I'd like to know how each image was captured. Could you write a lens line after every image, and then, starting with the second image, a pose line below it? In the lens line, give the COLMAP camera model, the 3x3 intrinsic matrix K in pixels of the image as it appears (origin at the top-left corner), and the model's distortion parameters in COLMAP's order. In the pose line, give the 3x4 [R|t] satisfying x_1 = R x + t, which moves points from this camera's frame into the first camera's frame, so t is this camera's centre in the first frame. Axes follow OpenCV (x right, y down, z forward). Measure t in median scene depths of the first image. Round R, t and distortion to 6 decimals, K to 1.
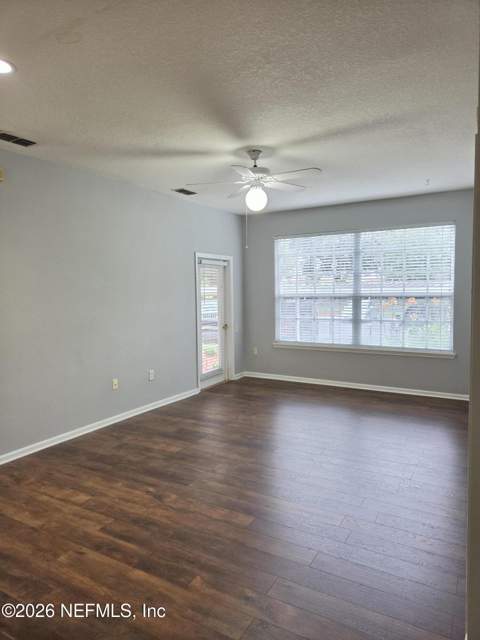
lens RADIAL K [[422.1, 0, 225.9], [0, 422.1, 334.0], [0, 0, 1]] dist [0.049653, -0.006146]
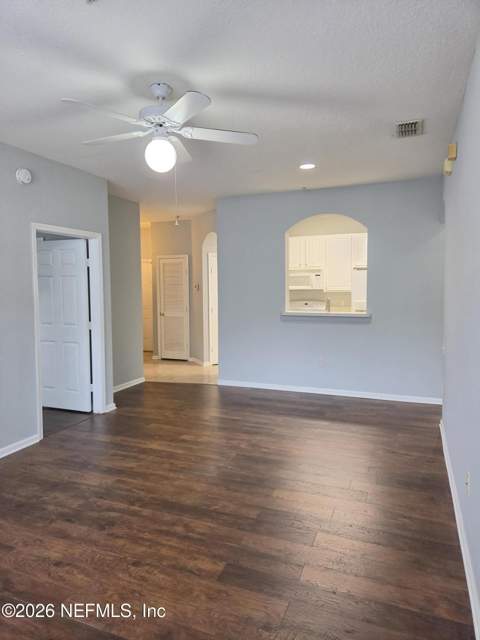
lens RADIAL K [[437.2, 0, 237.4], [0, 437.2, 318.7], [0, 0, 1]] dist [0.060048, -0.032691]
pose [[-0.984756, 0.035803, -0.170215, 0.103097], [0.003825, 0.982807, 0.184597, -0.233298], [0.173897, 0.181132, -0.967962, 2.250796]]
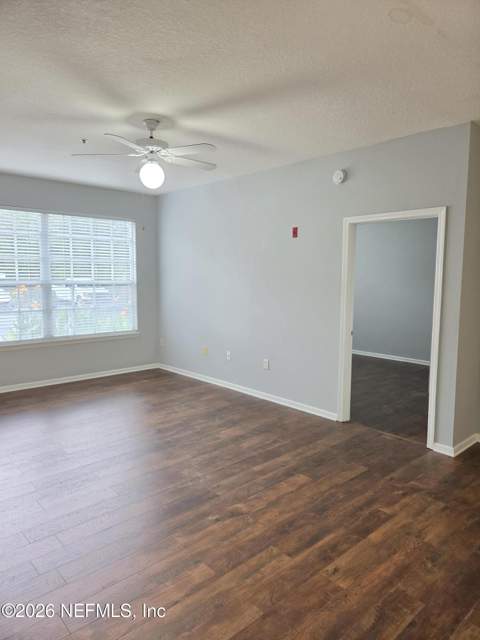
lens RADIAL K [[437.2, 0, 237.4], [0, 437.2, 318.7], [0, 0, 1]] dist [0.060048, -0.032691]
pose [[0.290493, -0.074276, 0.953990, -1.003009], [0.089802, 0.994699, 0.050100, -0.053411], [-0.952654, 0.071116, 0.295623, 0.725777]]
